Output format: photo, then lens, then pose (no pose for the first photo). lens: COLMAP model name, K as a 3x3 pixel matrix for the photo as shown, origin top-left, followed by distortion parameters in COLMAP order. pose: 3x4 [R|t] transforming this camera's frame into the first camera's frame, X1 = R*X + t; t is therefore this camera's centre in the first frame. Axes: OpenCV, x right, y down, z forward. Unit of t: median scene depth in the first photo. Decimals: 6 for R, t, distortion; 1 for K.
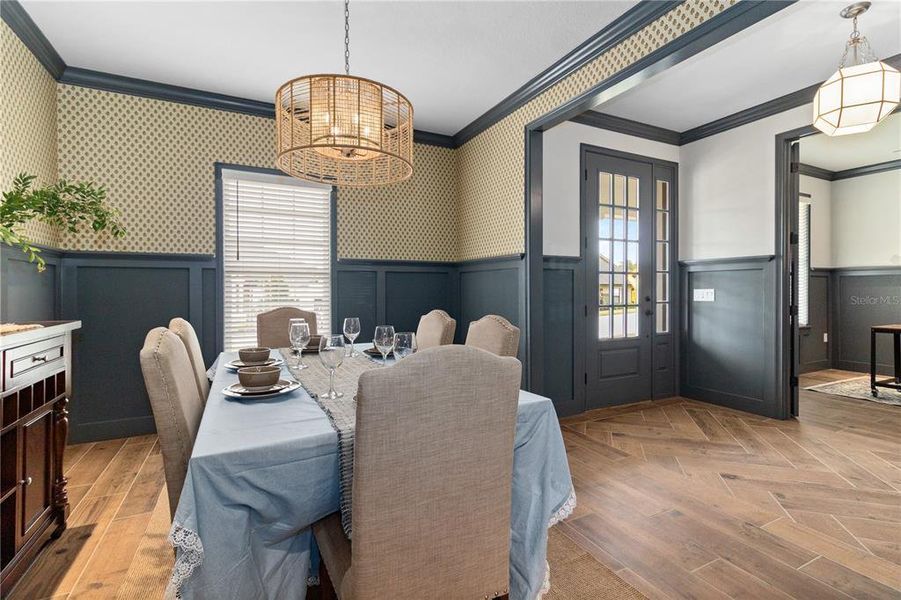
lens RADIAL K [[419.7, 0, 455.9], [0, 419.7, 303.1], [0, 0, 1]] dist [0.000879, -0.000108]
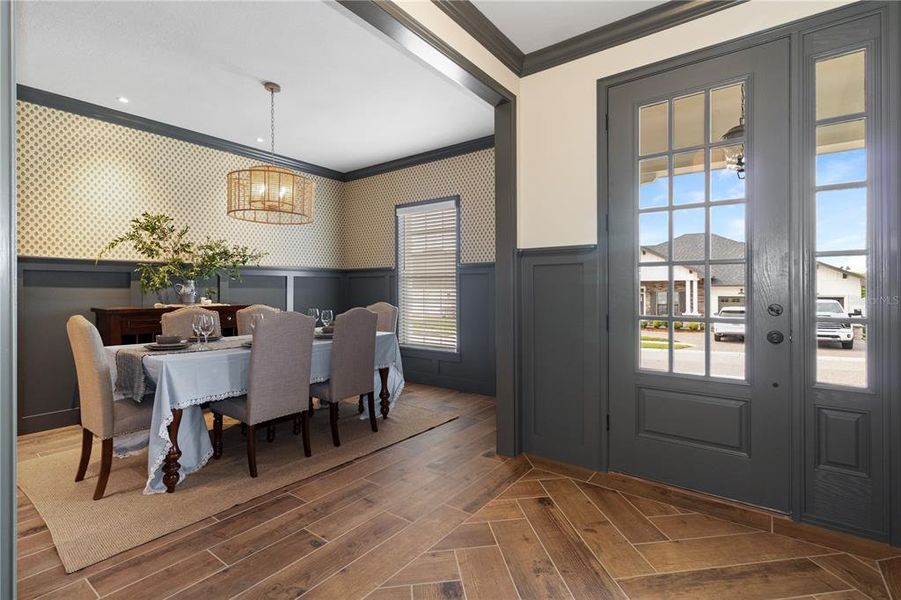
lens RADIAL K [[427.6, 0, 452.3], [0, 427.6, 295.4], [0, 0, 1]] dist [0.016906, -0.000066]
pose [[0.438194, 0.018644, -0.898687, 0.870834], [-0.010858, 0.999822, 0.015447, -0.036714], [0.898815, 0.002989, 0.438319, 0.494738]]
